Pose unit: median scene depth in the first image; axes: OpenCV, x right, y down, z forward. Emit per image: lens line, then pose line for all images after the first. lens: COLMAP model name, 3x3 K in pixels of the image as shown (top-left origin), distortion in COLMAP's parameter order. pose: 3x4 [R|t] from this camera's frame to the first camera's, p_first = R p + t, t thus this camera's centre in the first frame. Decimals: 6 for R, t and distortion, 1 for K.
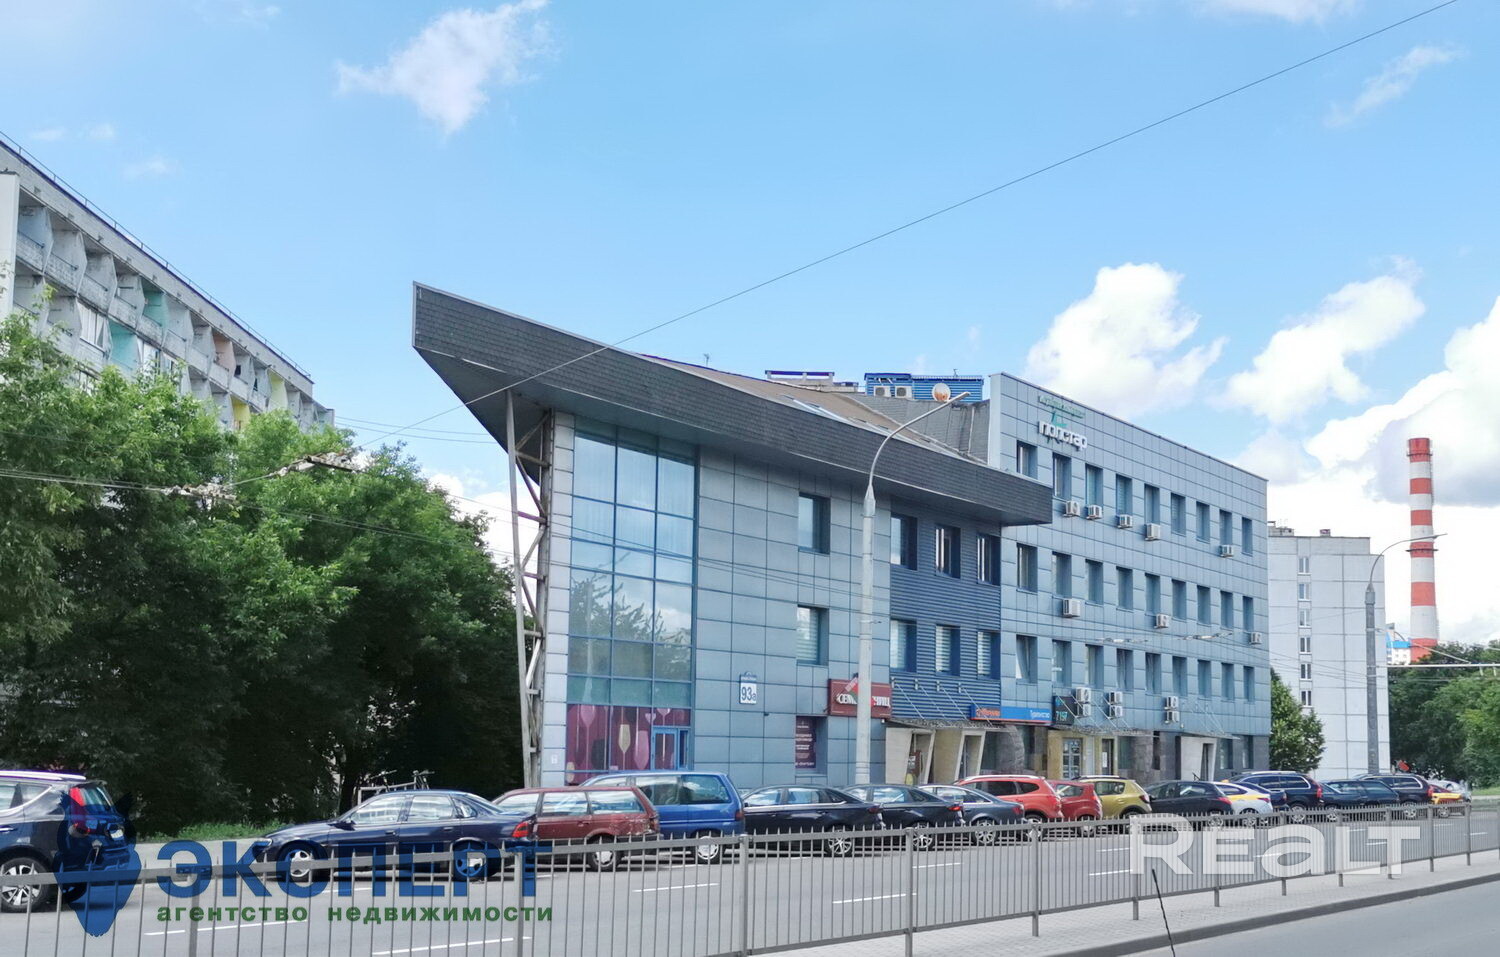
lens RADIAL K [[1753.9, 0, 754.4], [0, 1753.9, 557.7], [0, 0, 1]] dist [0.062365, 0.004733]
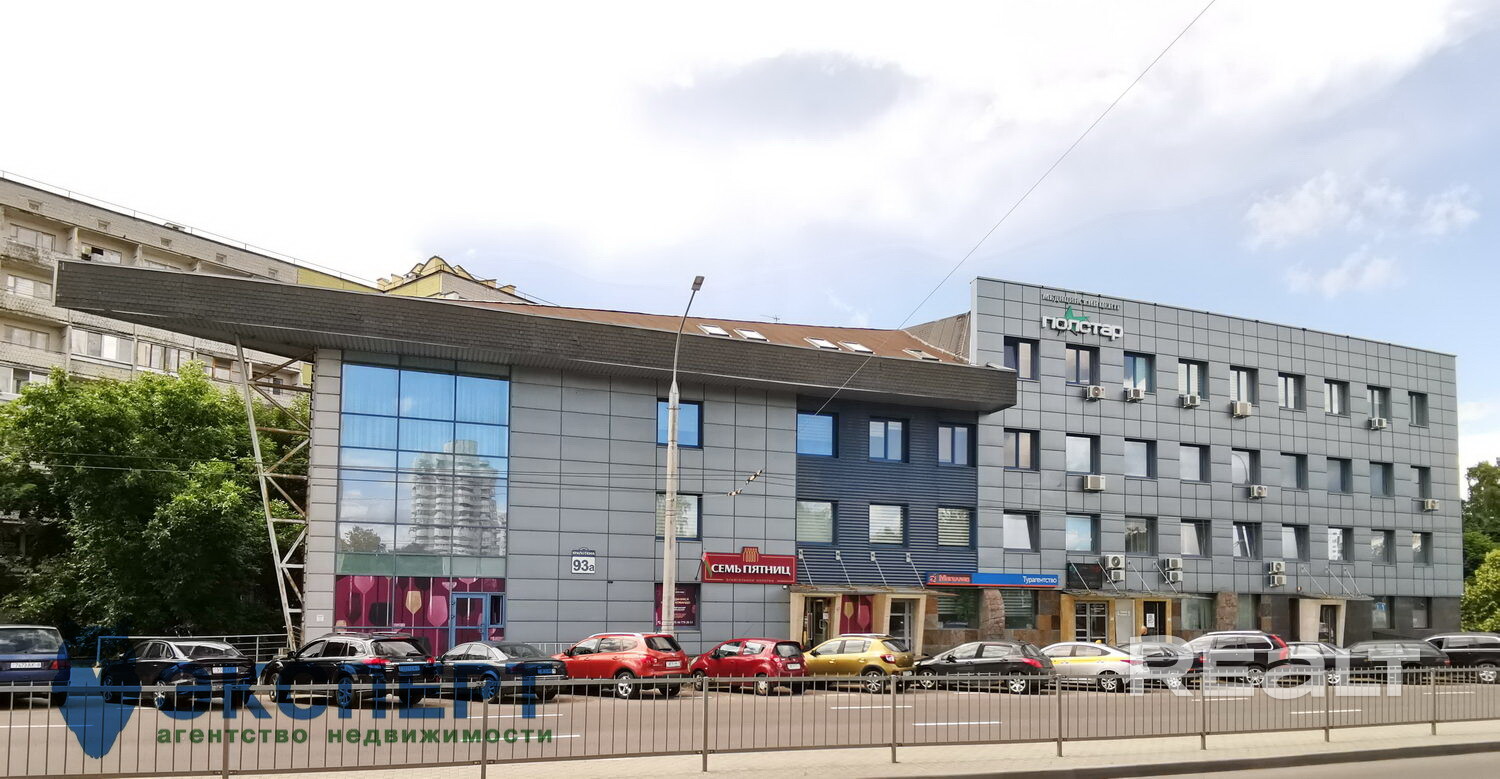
lens RADIAL K [[864.7, 0, 750.4], [0, 864.7, 556.4], [0, 0, 1]] dist [-0.001526, -0.001136]
pose [[0.802134, -0.047398, -0.595259, 0.390162], [0.067940, 0.997616, 0.012115, 0.062799], [0.593266, -0.050160, 0.803442, 0.512553]]
